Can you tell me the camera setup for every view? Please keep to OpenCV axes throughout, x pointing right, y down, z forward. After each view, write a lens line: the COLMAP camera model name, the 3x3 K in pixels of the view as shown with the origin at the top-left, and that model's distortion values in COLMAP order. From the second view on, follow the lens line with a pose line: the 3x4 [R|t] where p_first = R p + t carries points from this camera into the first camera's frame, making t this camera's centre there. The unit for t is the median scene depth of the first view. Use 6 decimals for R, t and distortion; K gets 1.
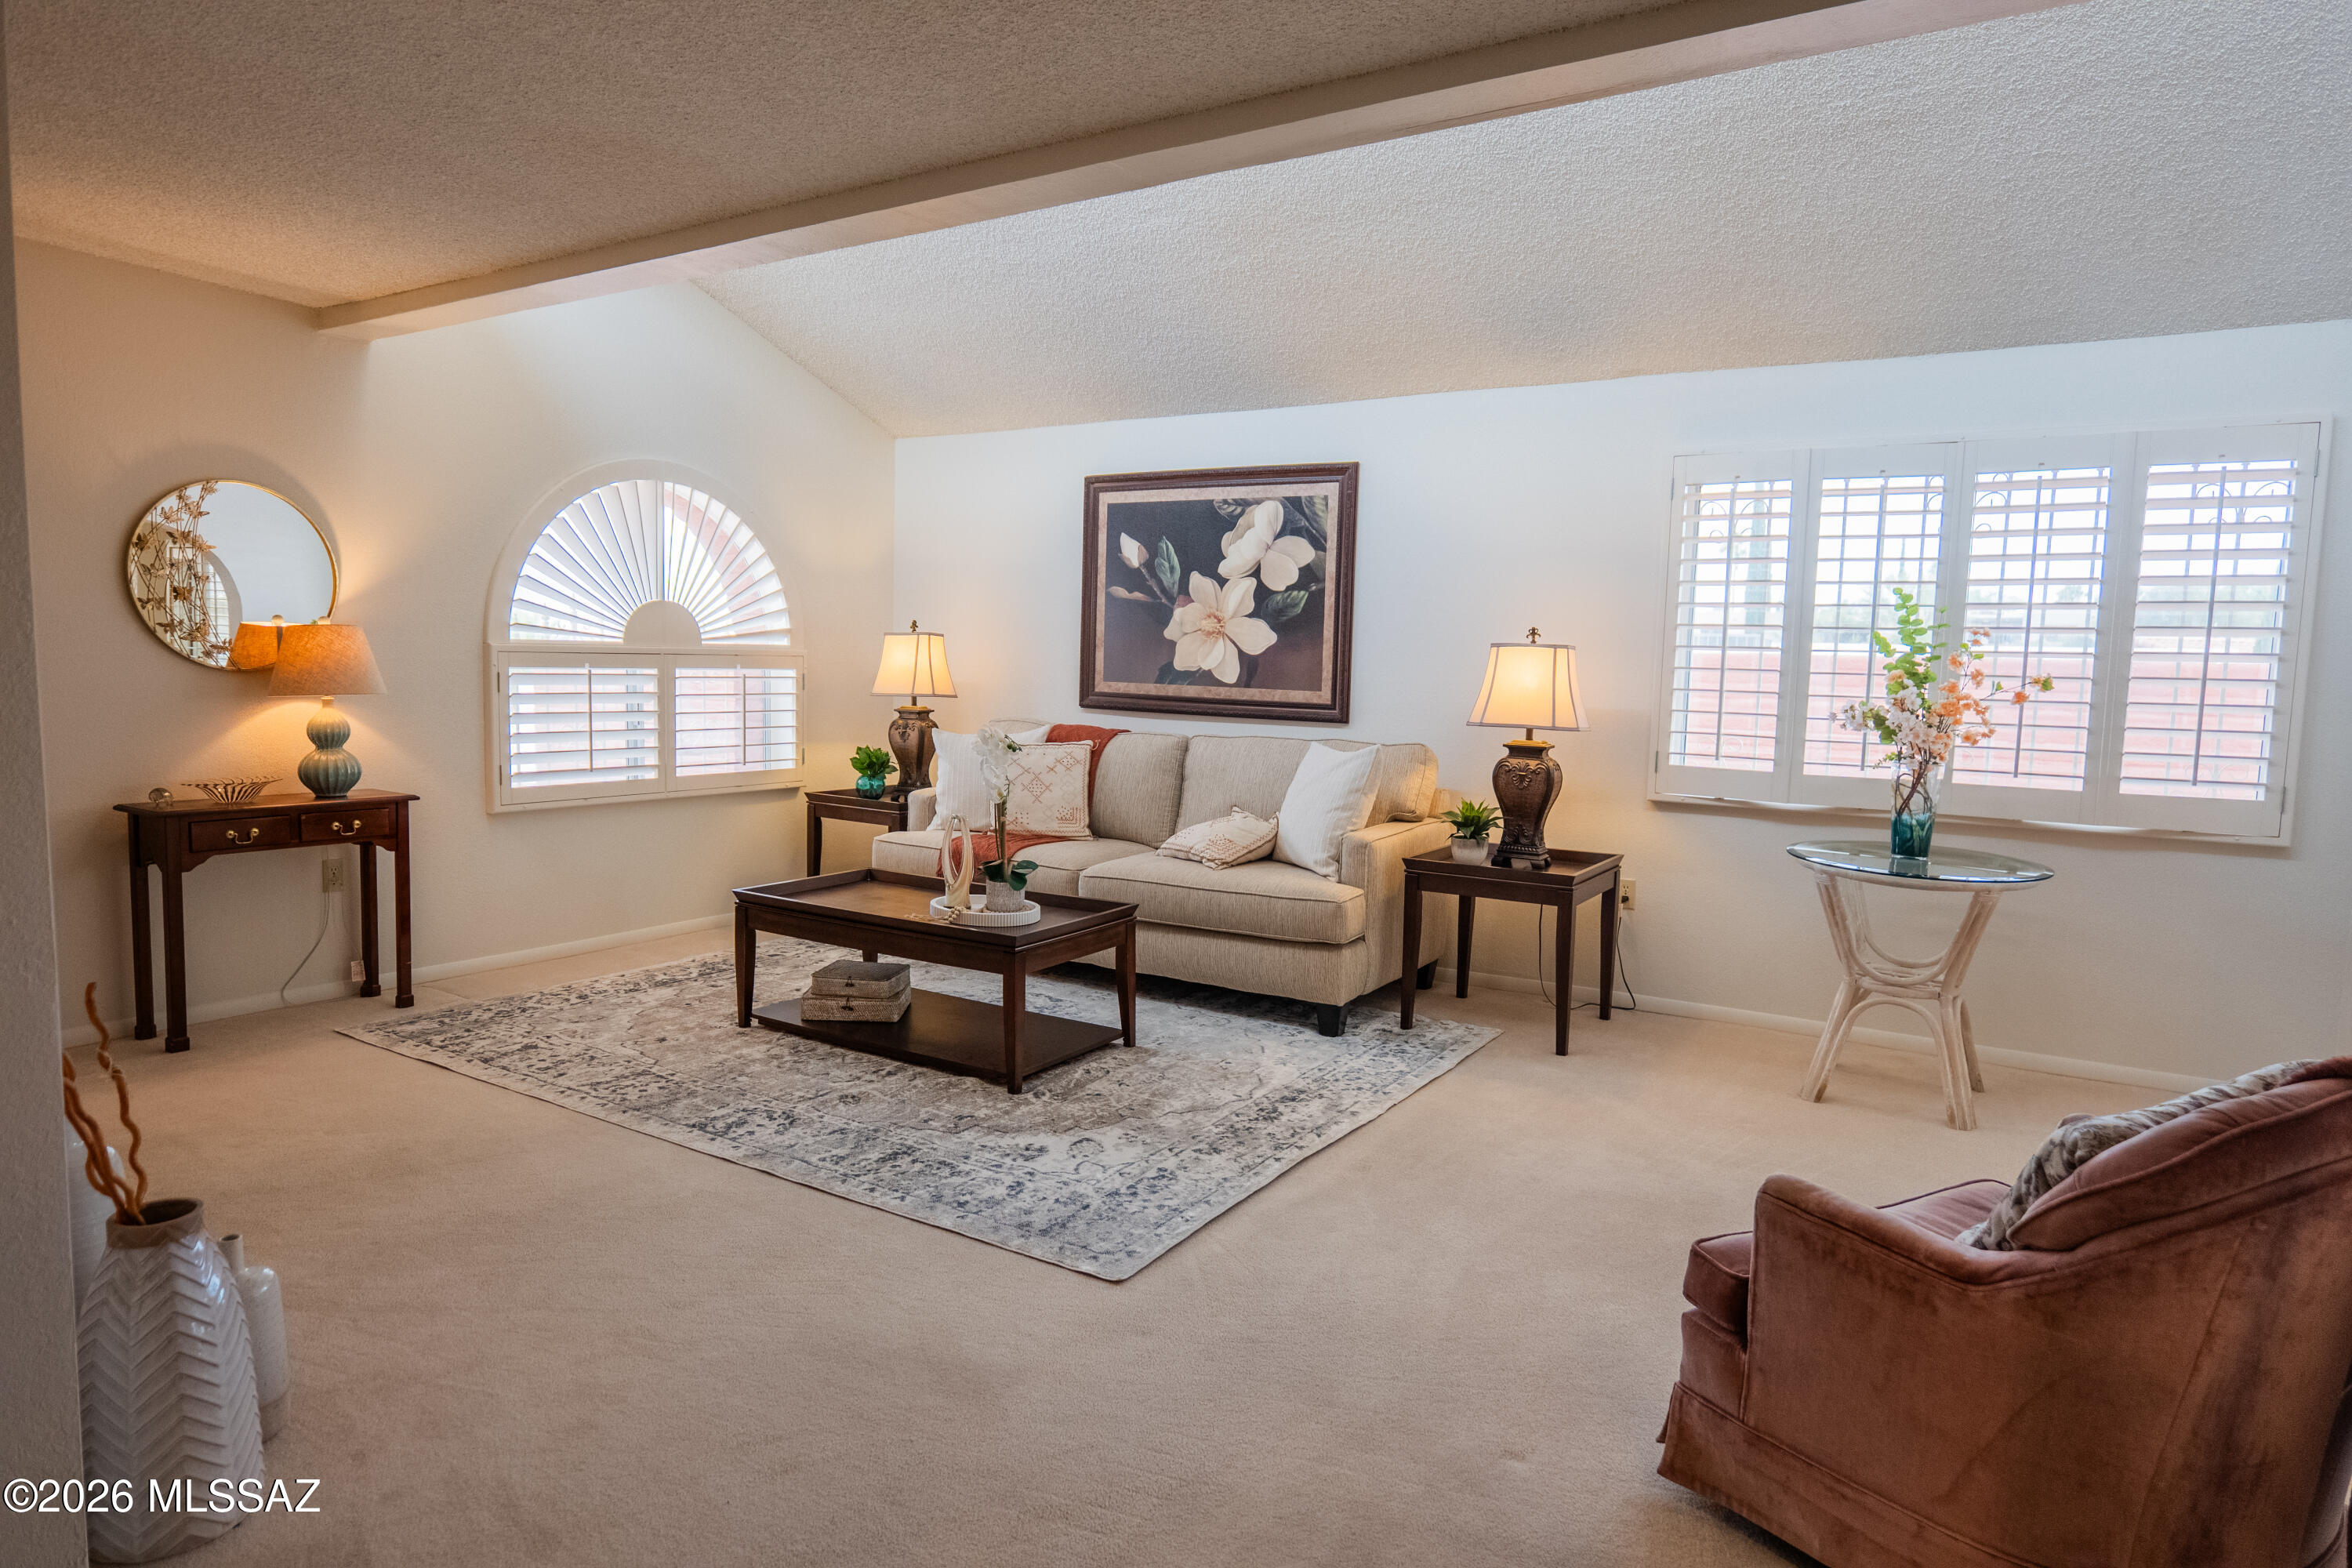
lens RADIAL K [[1381.5, 0, 1165.9], [0, 1381.5, 786.8], [0, 0, 1]] dist [-0.044519, 0.033301]
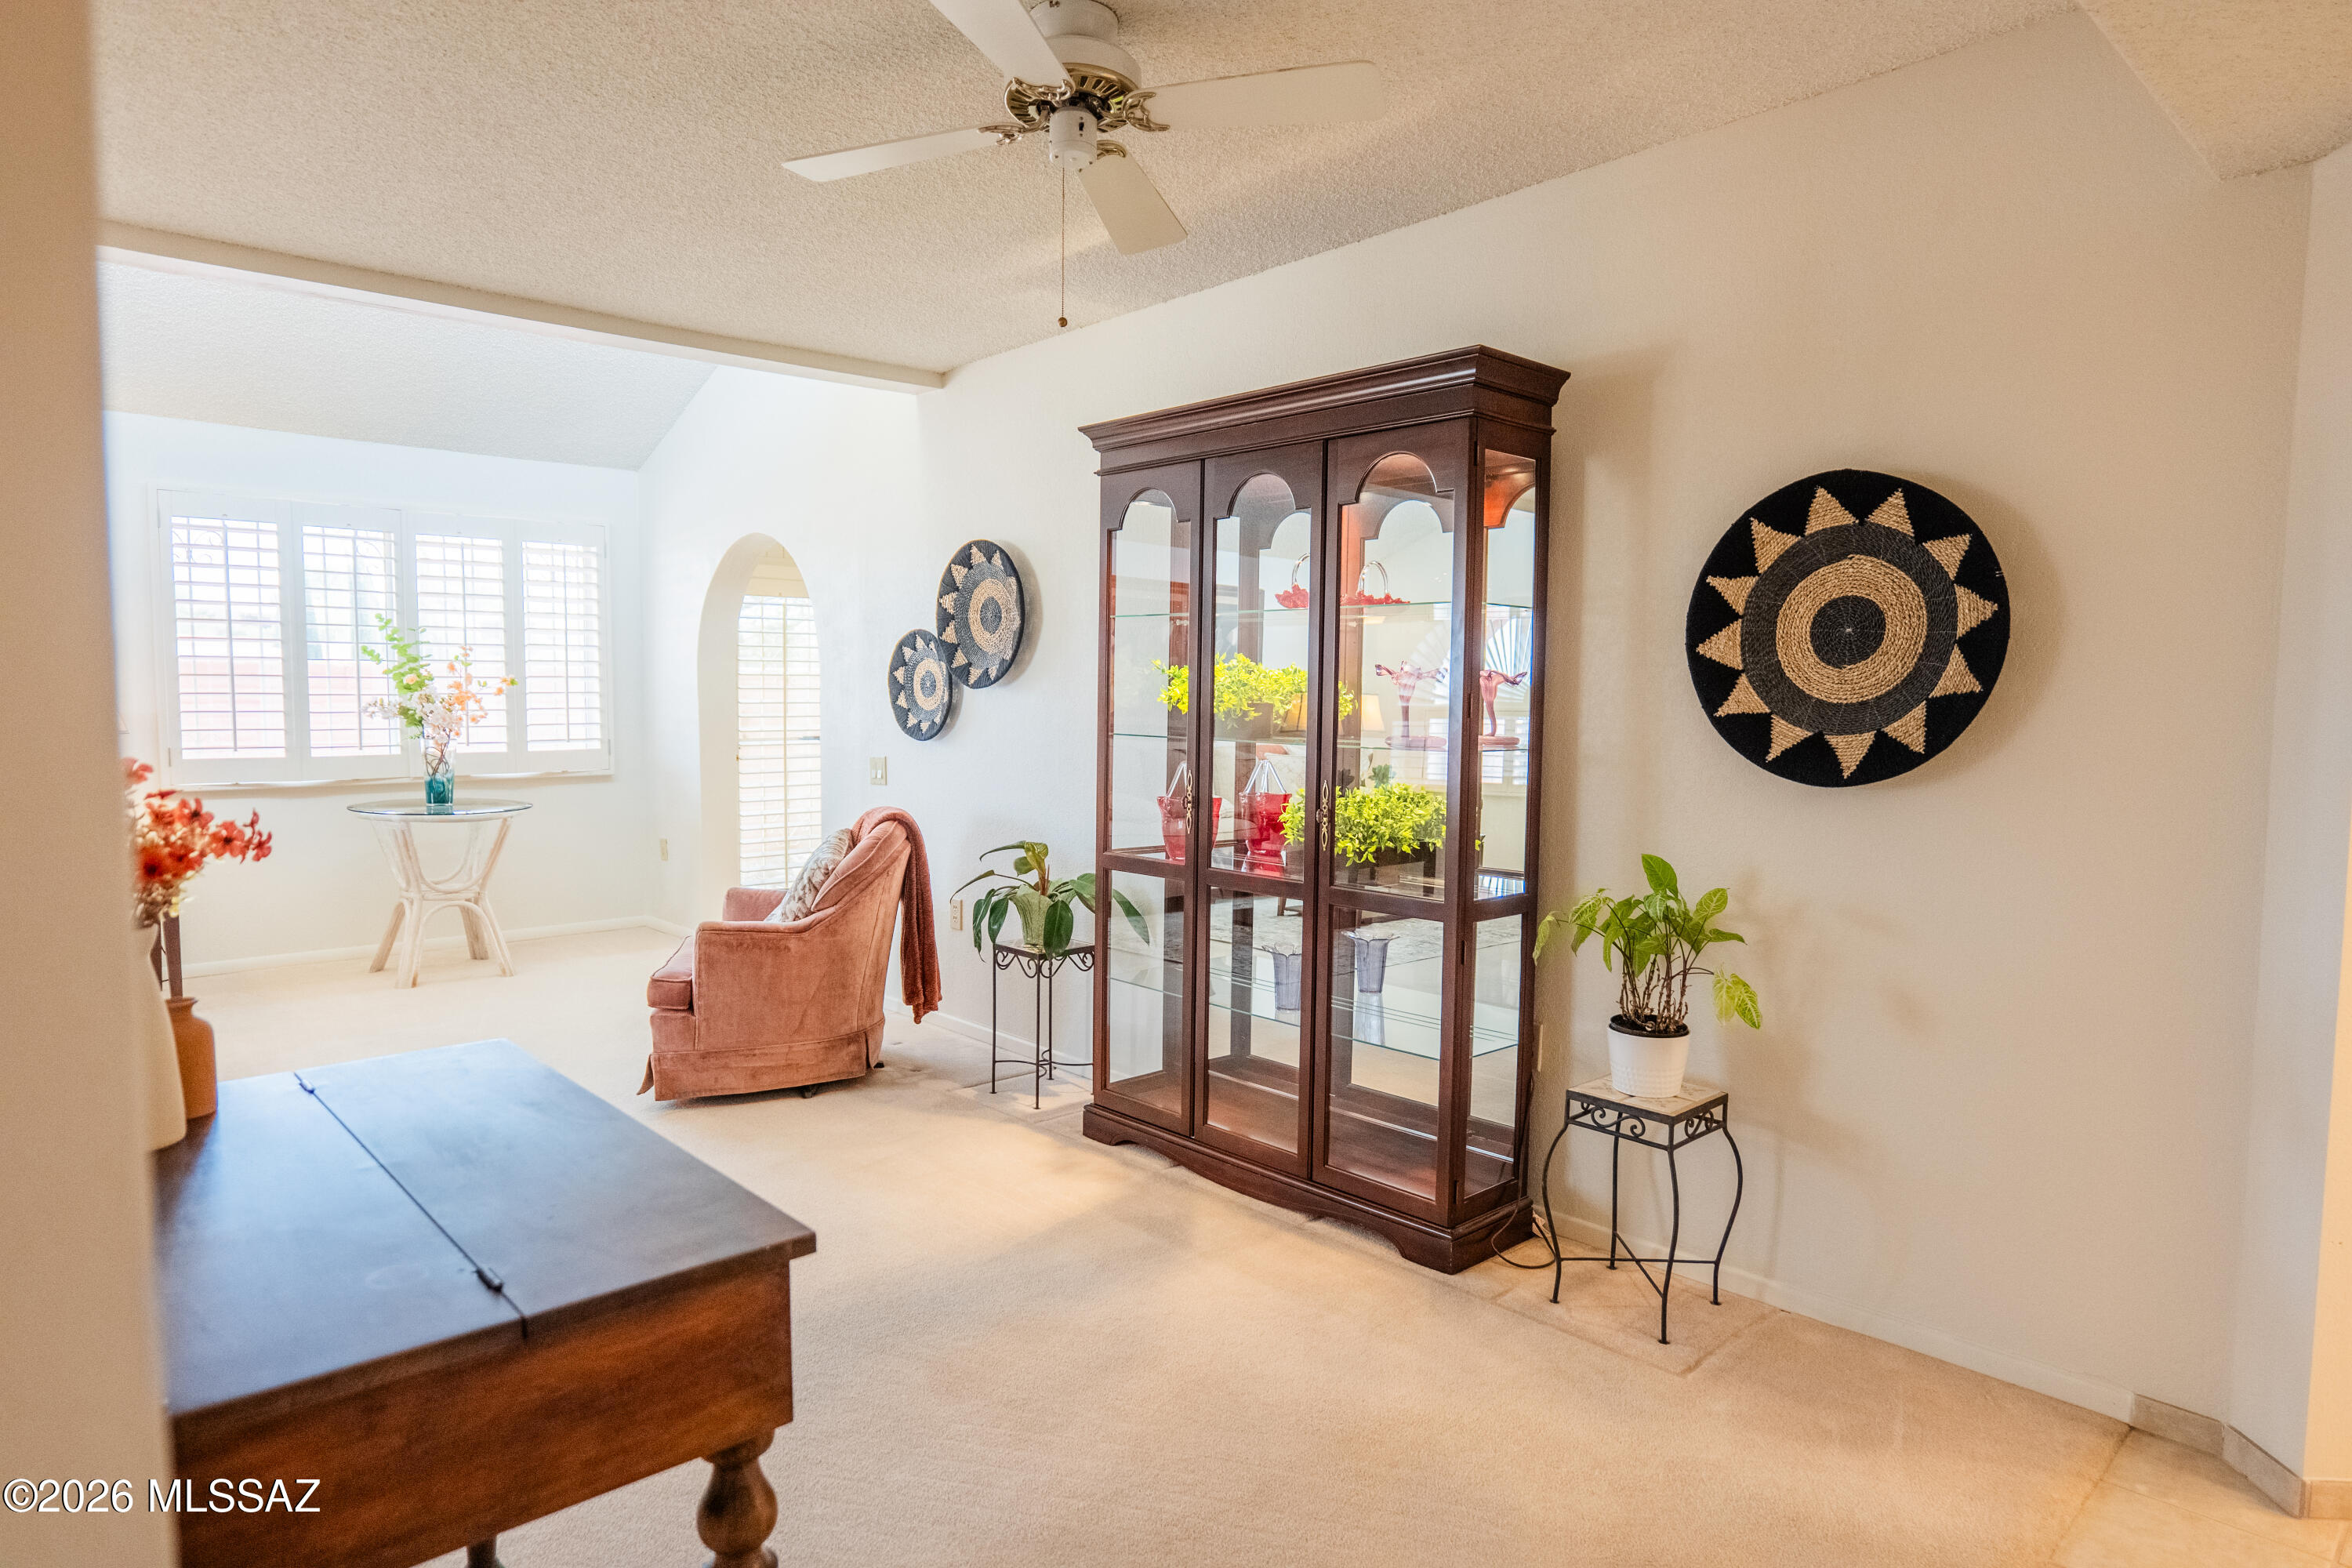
lens RADIAL K [[1417.3, 0, 1187.4], [0, 1417.3, 788.2], [0, 0, 1]] dist [-0.040982, 0.035115]
pose [[0.243871, -0.094320, 0.965210, -0.485258], [0.089458, 0.993204, 0.074453, -0.003614], [-0.965673, 0.068189, 0.250651, -0.088562]]
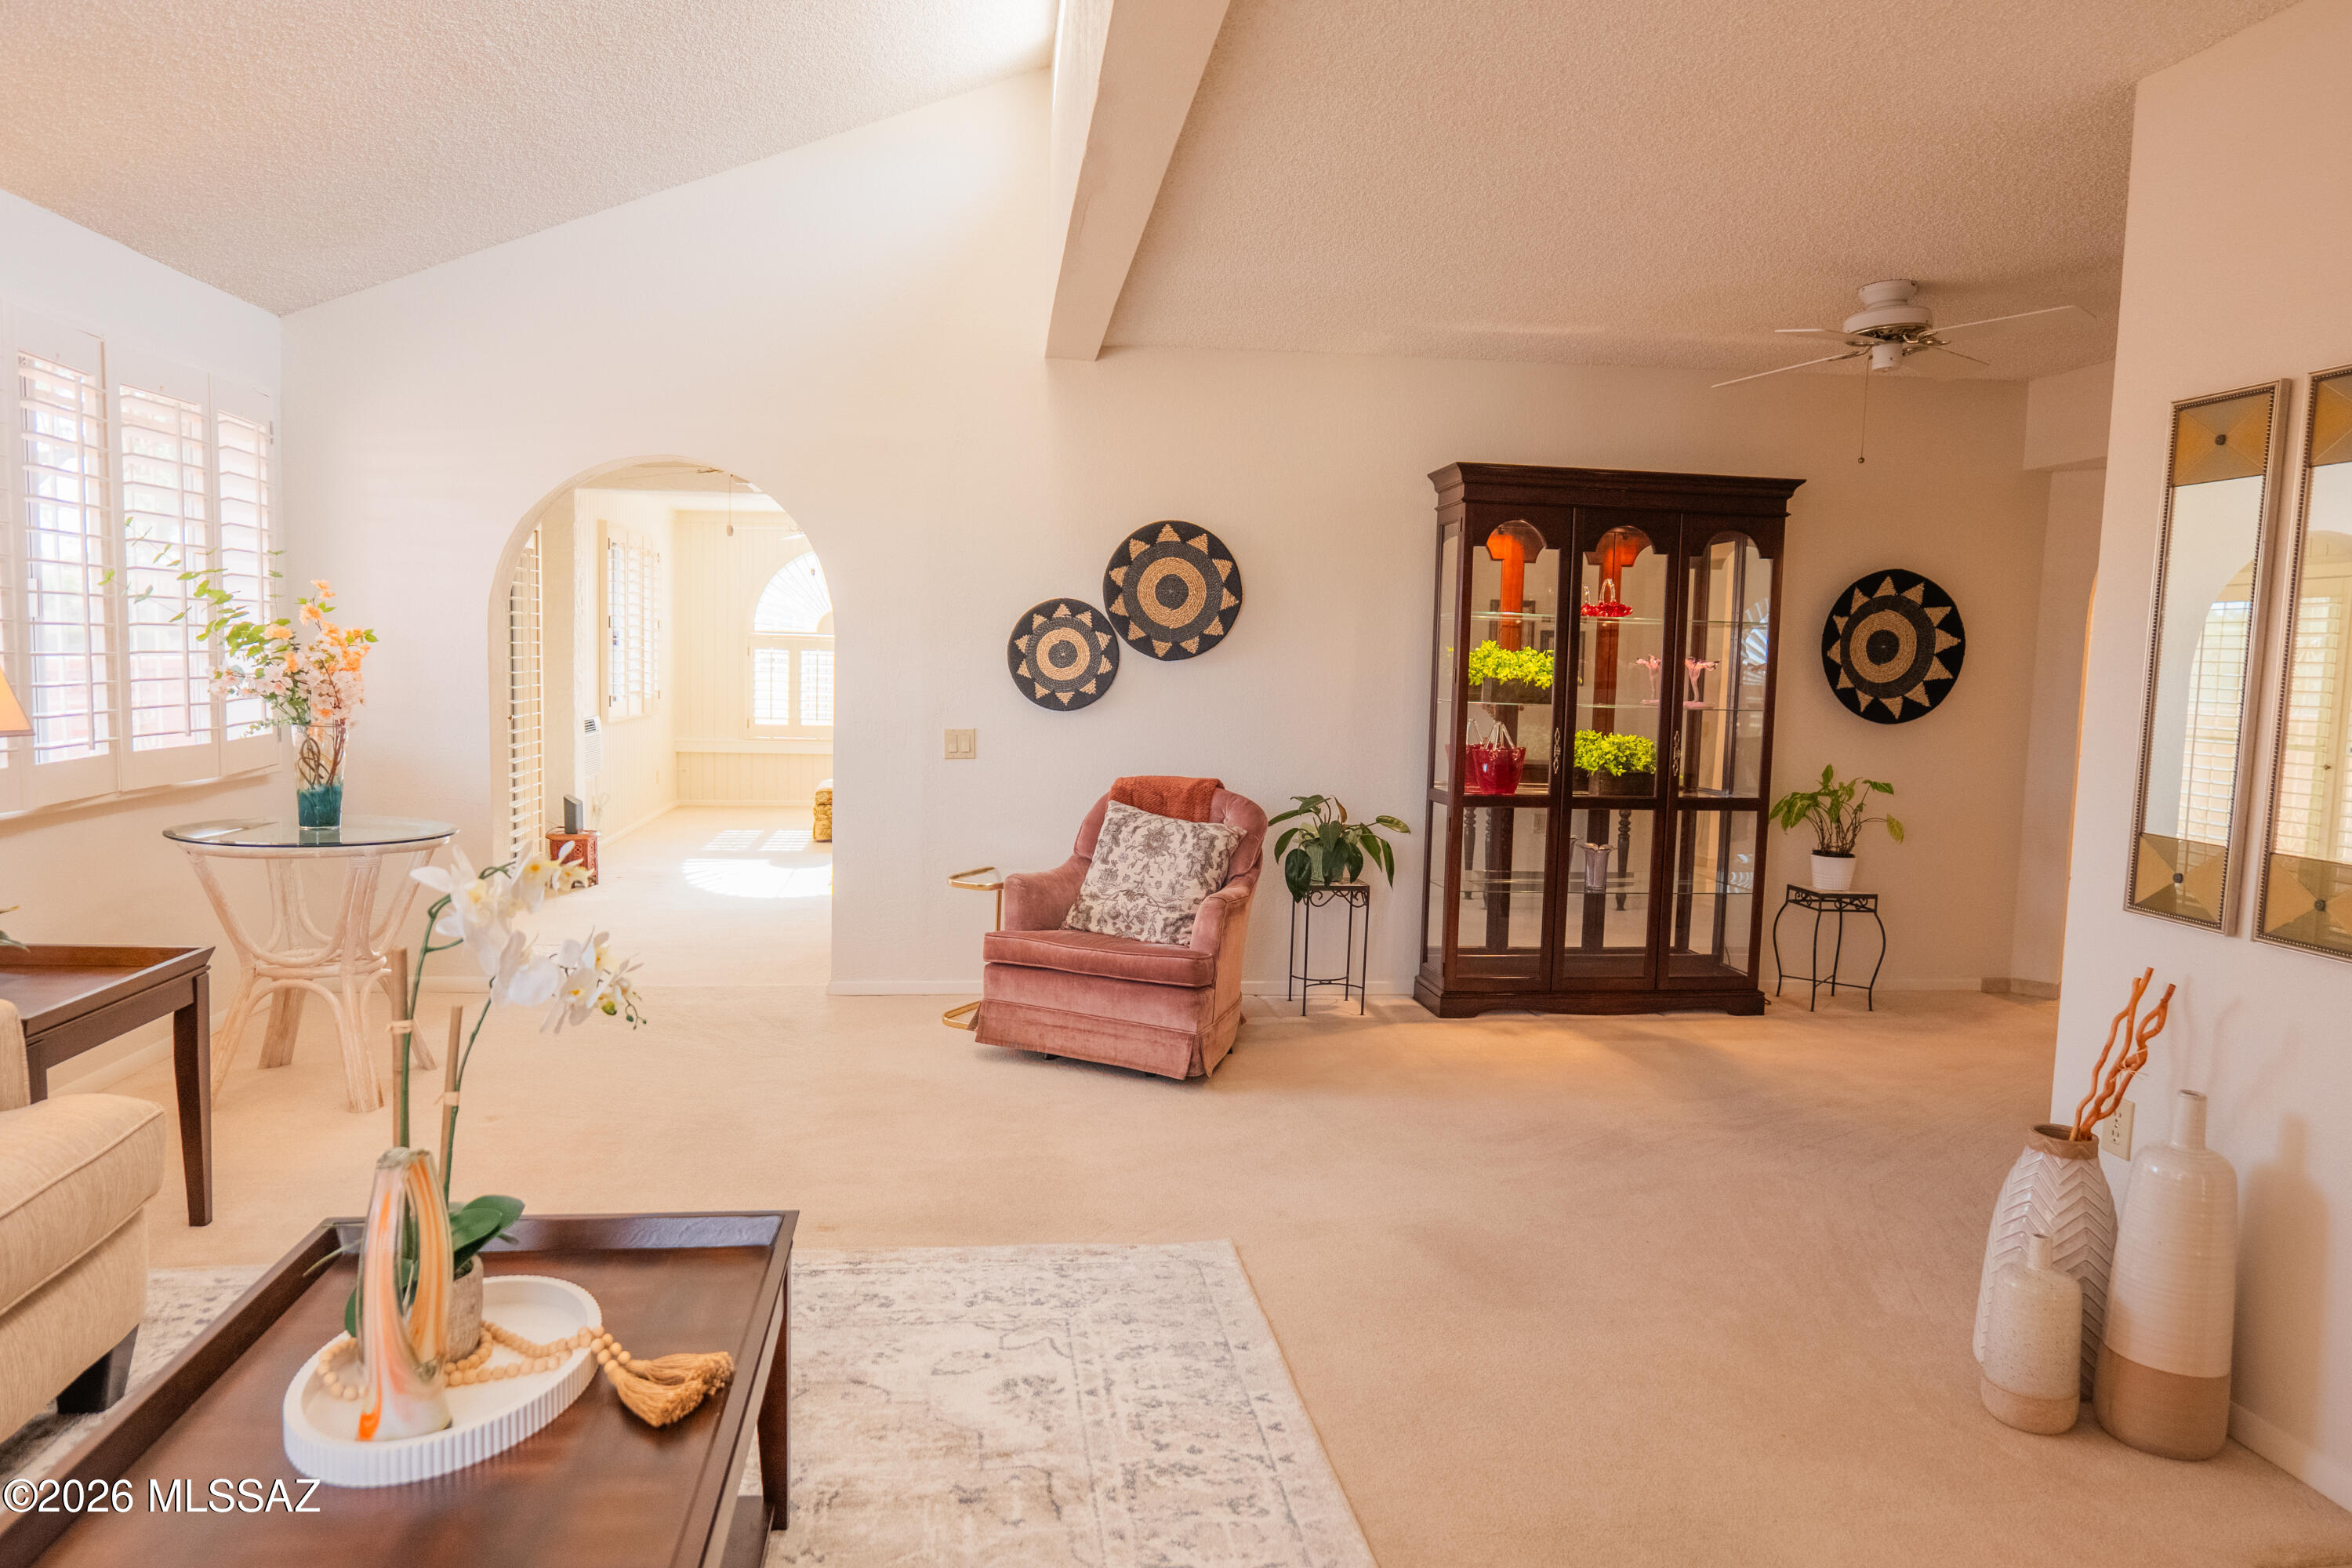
lens RADIAL K [[1460.5, 0, 1198.9], [0, 1460.5, 793.7], [0, 0, 1]] dist [-0.034371, 0.025162]
pose [[-0.662169, -0.114629, 0.740535, -0.402630], [0.025167, 0.984271, 0.174861, -0.089772], [-0.748932, 0.134425, -0.648869, 0.842732]]
